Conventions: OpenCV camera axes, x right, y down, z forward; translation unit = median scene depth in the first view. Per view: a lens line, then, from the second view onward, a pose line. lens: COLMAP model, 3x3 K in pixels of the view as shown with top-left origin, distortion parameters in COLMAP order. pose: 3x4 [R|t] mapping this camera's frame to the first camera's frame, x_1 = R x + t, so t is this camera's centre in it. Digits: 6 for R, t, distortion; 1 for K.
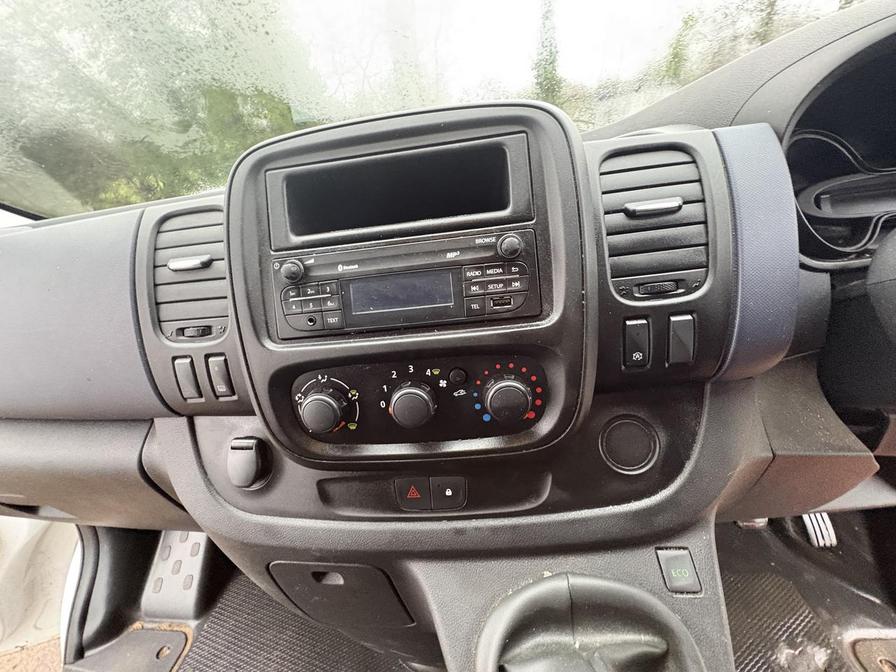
lens RADIAL K [[358.4, 0, 452.4], [0, 358.4, 334.5], [0, 0, 1]] dist [0.002085, 0.000036]
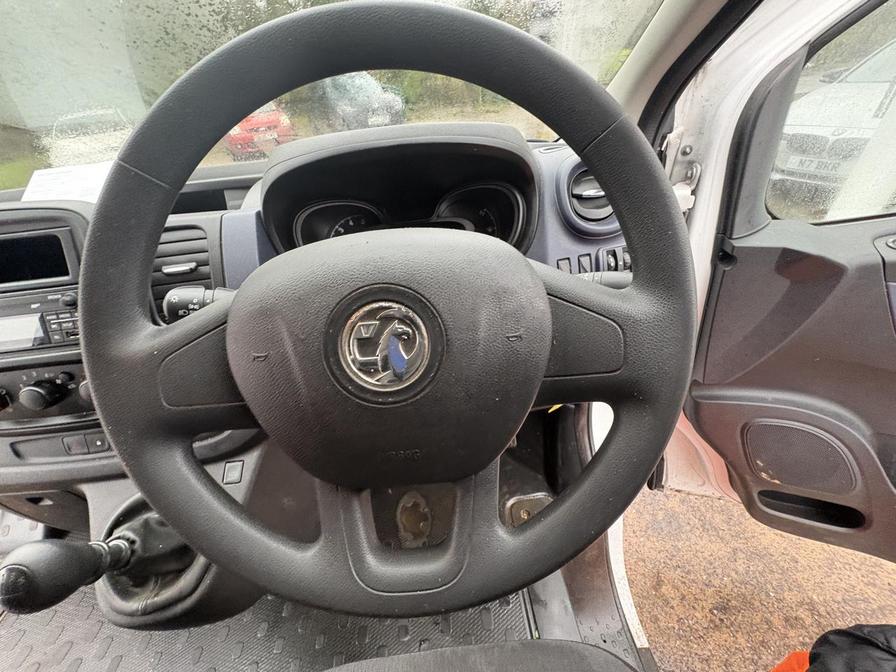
lens RADIAL K [[358.4, 0, 448.1], [0, 358.4, 333.5], [0, 0, 1]] dist [0.002085, 0.000036]
pose [[0.989787, -0.055043, 0.131495, 1.292573], [0.032893, 0.985739, 0.165033, -0.245013], [-0.138704, -0.159023, 0.977483, -0.679837]]
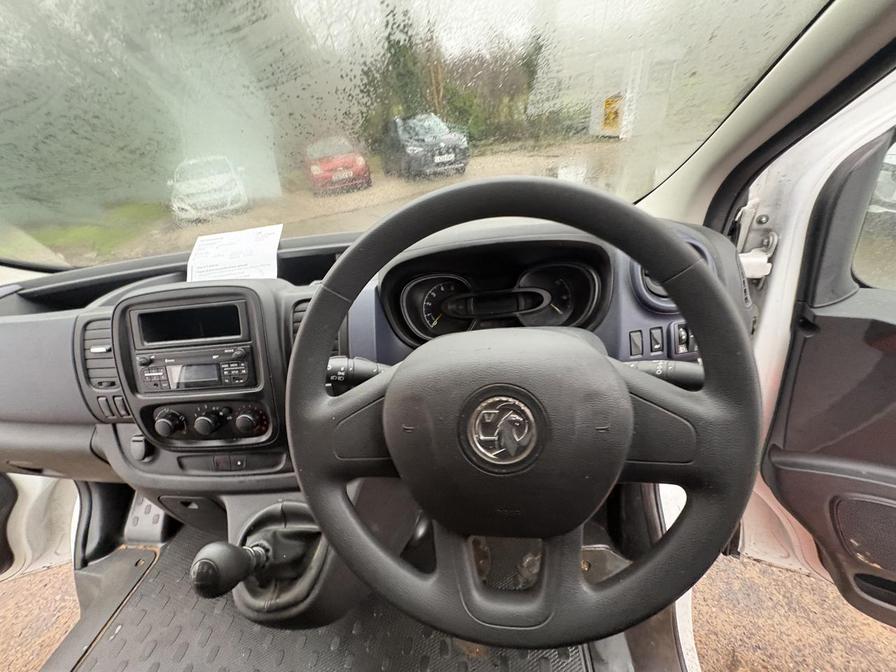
lens RADIAL K [[358.4, 0, 449.8], [0, 358.4, 333.6], [0, 0, 1]] dist [0.002085, 0.000036]
pose [[0.999972, -0.002249, -0.007067, 1.134217], [0.002889, 0.995761, 0.091932, -0.443558], [0.006831, -0.091950, 0.995740, -0.887947]]
